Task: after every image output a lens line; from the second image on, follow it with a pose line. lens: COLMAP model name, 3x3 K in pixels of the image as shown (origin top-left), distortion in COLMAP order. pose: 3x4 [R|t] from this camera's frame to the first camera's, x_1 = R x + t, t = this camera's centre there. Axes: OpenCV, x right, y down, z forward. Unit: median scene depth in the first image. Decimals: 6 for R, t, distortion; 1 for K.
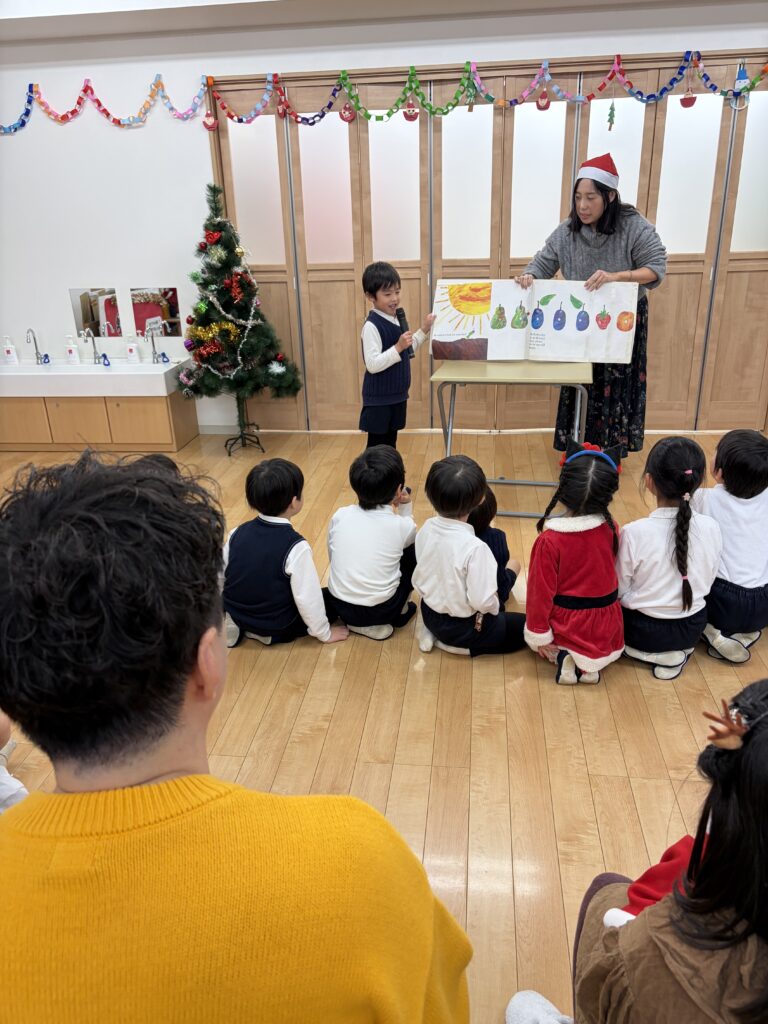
lens RADIAL K [[772.6, 0, 384.7], [0, 772.6, 518.6], [0, 0, 1]] dist [0.036640, -0.039737]
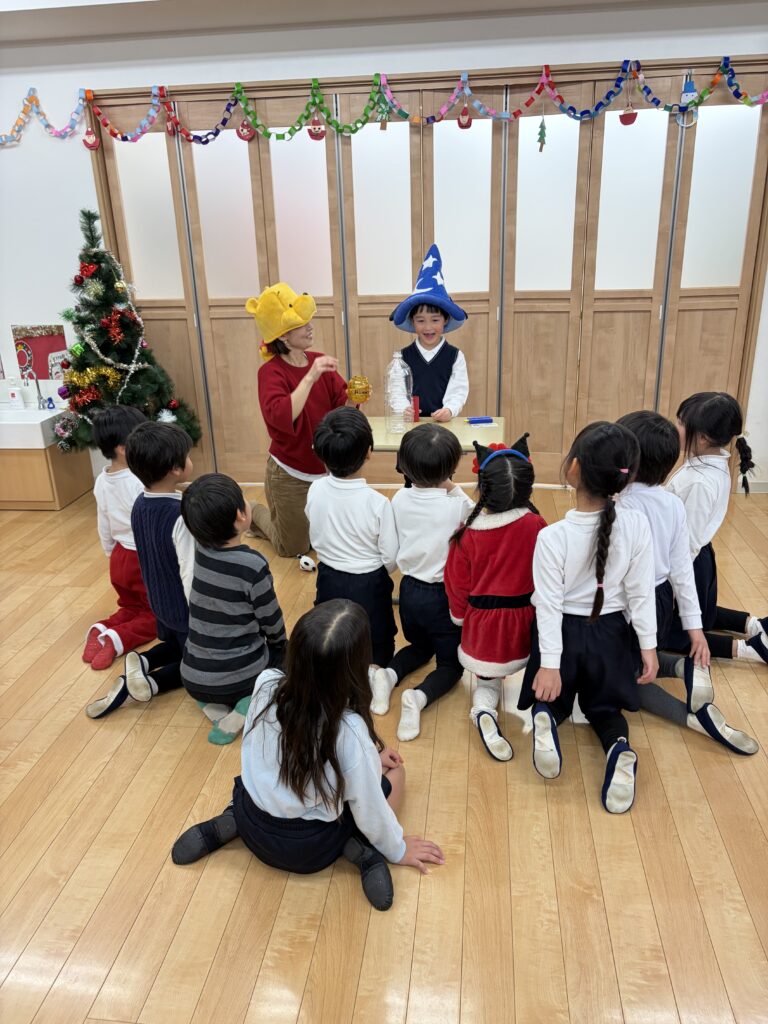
lens RADIAL K [[772.6, 0, 387.9], [0, 772.6, 515.9], [0, 0, 1]] dist [0.036640, -0.039737]
pose [[0.999999, 0.001522, -0.000560, 0.114523], [-0.001536, 0.999668, -0.025717, -0.062467], [0.000520, 0.025717, 0.999669, 0.129508]]
